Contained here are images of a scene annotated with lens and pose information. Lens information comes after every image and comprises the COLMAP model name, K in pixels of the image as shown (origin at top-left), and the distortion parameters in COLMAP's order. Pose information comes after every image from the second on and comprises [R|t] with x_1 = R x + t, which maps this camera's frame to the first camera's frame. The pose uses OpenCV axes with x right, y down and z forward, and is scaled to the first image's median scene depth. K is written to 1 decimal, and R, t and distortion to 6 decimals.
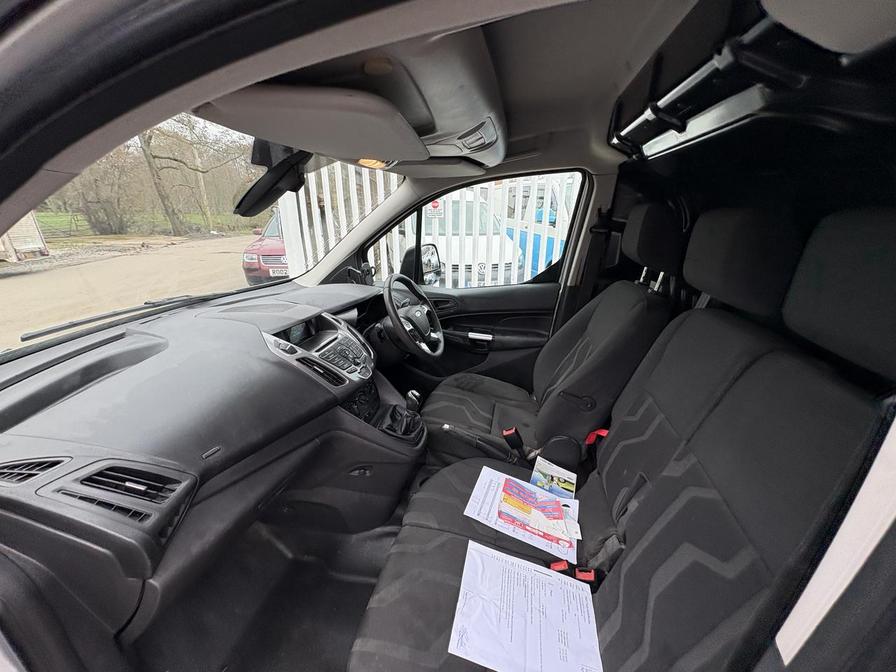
lens RADIAL K [[356.8, 0, 443.8], [0, 356.8, 334.9], [0, 0, 1]] dist [-0.000374, 0.000668]
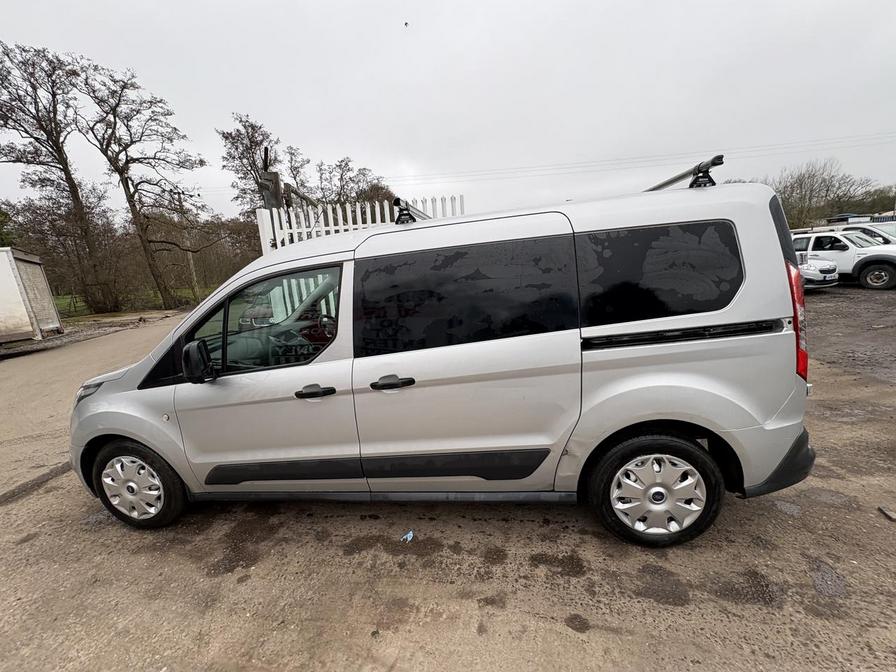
lens RADIAL K [[356.8, 0, 444.3], [0, 356.8, 335.9], [0, 0, 1]] dist [-0.000374, 0.000668]
pose [[0.996422, -0.073290, 0.042098, 0.551397], [0.078672, 0.986300, -0.144995, 0.378050], [-0.030894, 0.147788, 0.988536, -1.345763]]
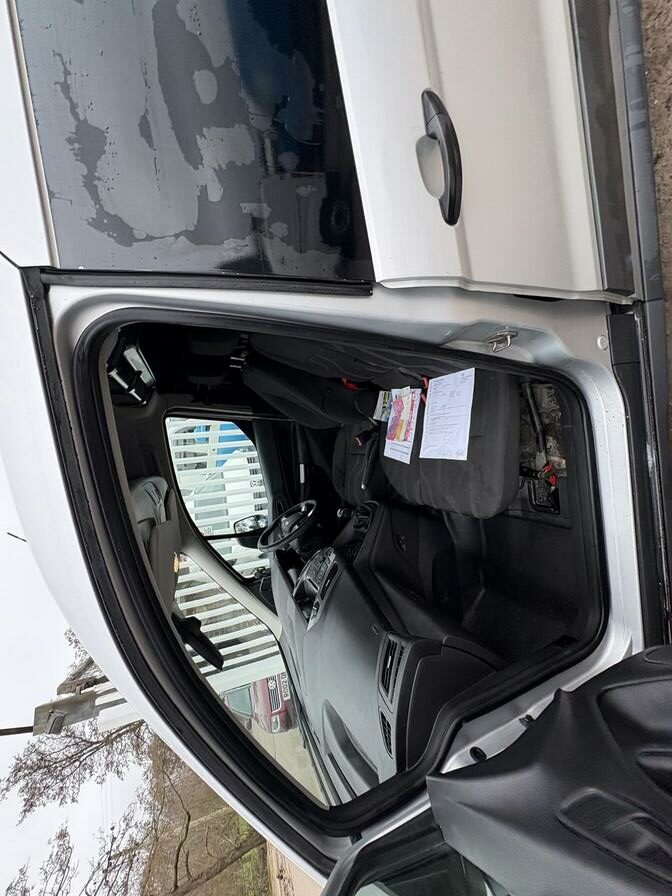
lens RADIAL K [[356.8, 0, 337.7], [0, 356.8, 451.3], [0, 0, 1]] dist [-0.000374, 0.000668]
pose [[-0.160480, -0.972865, 0.166675, -0.069333], [0.986946, -0.155843, 0.040626, 0.120863], [-0.013548, 0.171018, 0.985175, -0.345458]]
